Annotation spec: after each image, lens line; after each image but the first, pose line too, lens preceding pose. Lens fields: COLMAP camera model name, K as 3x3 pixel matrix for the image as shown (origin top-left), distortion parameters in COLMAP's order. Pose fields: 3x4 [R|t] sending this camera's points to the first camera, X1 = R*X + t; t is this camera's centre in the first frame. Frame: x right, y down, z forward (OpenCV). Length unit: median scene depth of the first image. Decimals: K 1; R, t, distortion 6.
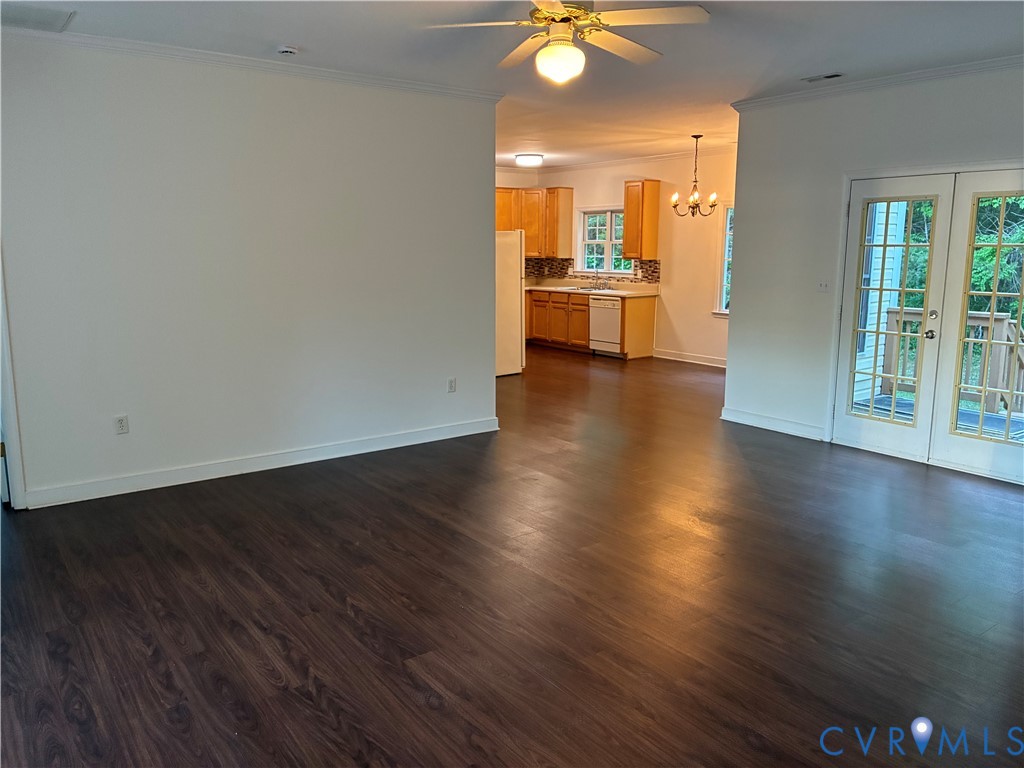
lens RADIAL K [[771.7, 0, 511.7], [0, 771.7, 384.8], [0, 0, 1]] dist [0.039911, -0.048944]
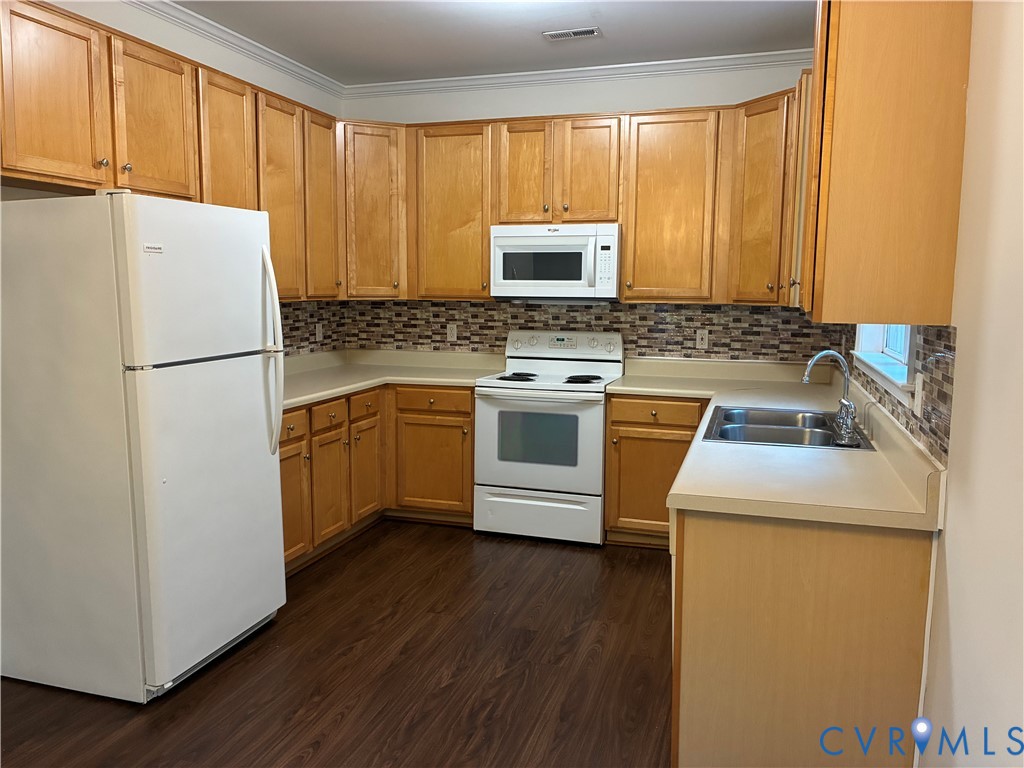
lens RADIAL K [[771.7, 0, 514.6], [0, 771.7, 377.2], [0, 0, 1]] dist [0.039911, -0.048944]
pose [[0.589726, 0.096727, -0.801790, 0.262118], [-0.150929, 0.988510, 0.008243, -0.133744], [0.793375, 0.116152, 0.597549, 0.800100]]
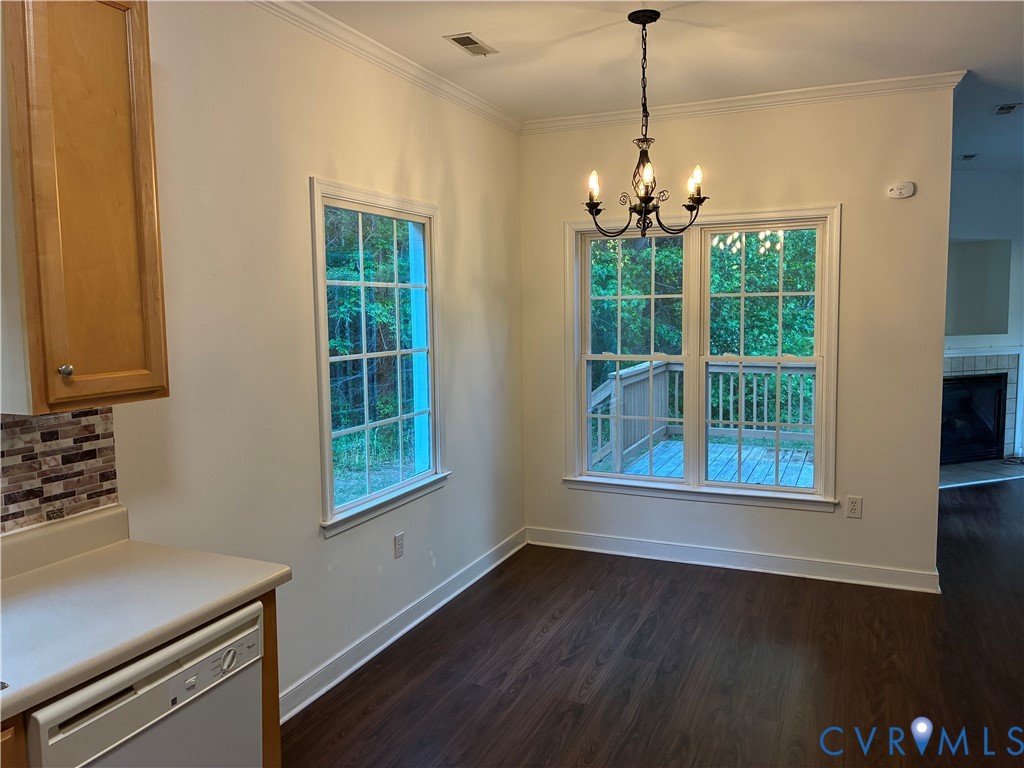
lens RADIAL K [[771.7, 0, 504.1], [0, 771.7, 383.6], [0, 0, 1]] dist [0.039911, -0.048944]
pose [[-0.497702, -0.079577, 0.863690, -0.045866], [0.166612, 0.968466, 0.185241, -0.179636], [-0.851195, 0.236096, -0.468749, 0.974564]]
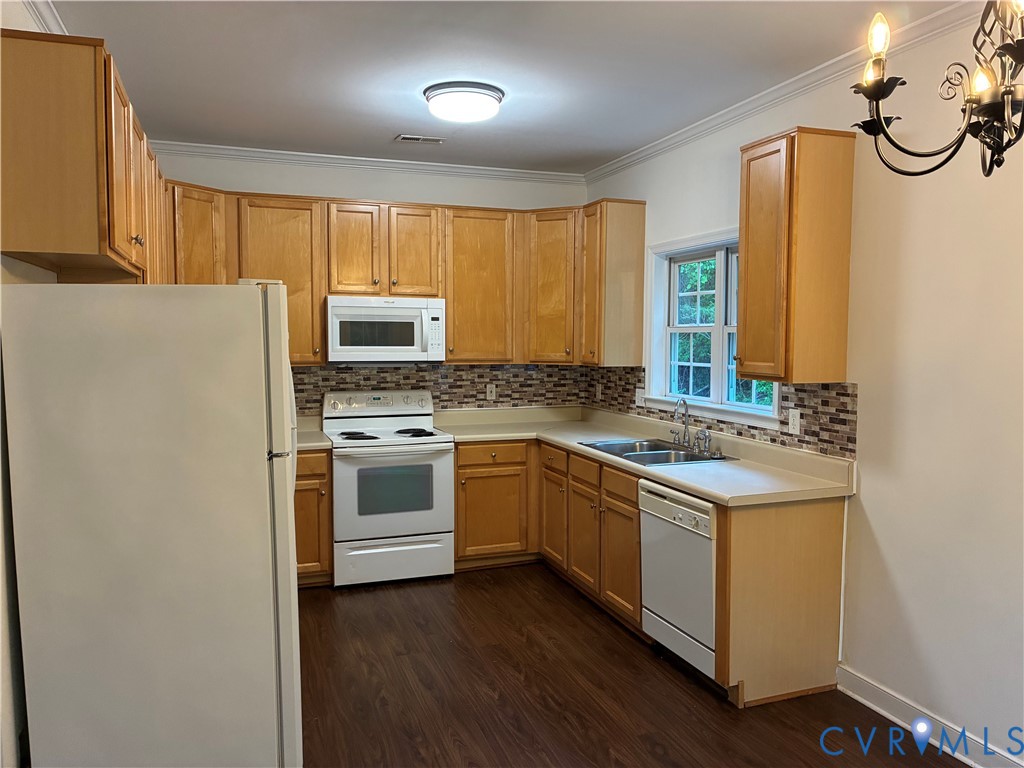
lens RADIAL K [[771.7, 0, 517.2], [0, 771.7, 378.6], [0, 0, 1]] dist [0.039911, -0.048944]
pose [[0.959736, 0.017349, -0.280367, 0.143672], [-0.051255, 0.992151, -0.114061, -0.117222], [0.276187, 0.123839, 0.953092, 0.643538]]
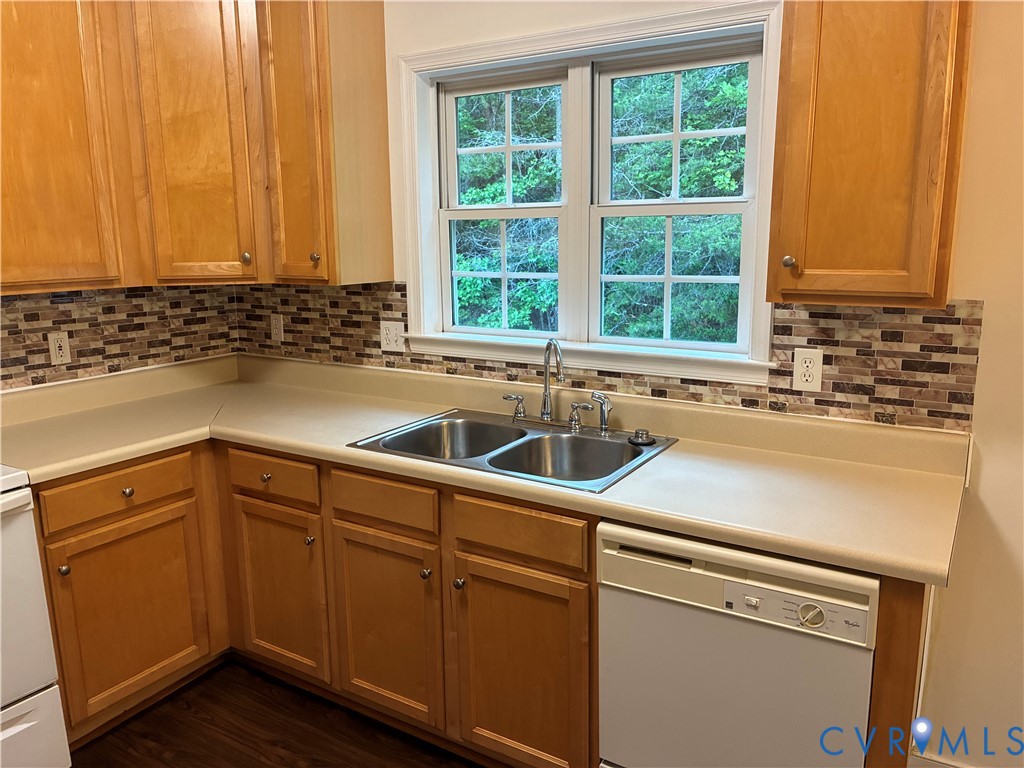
lens RADIAL K [[771.7, 0, 518.7], [0, 771.7, 380.0], [0, 0, 1]] dist [0.039911, -0.048944]
pose [[0.925711, -0.079478, 0.369786, 0.025794], [0.075838, 0.996822, 0.024396, -0.150956], [-0.370550, 0.005460, 0.928797, 0.845627]]
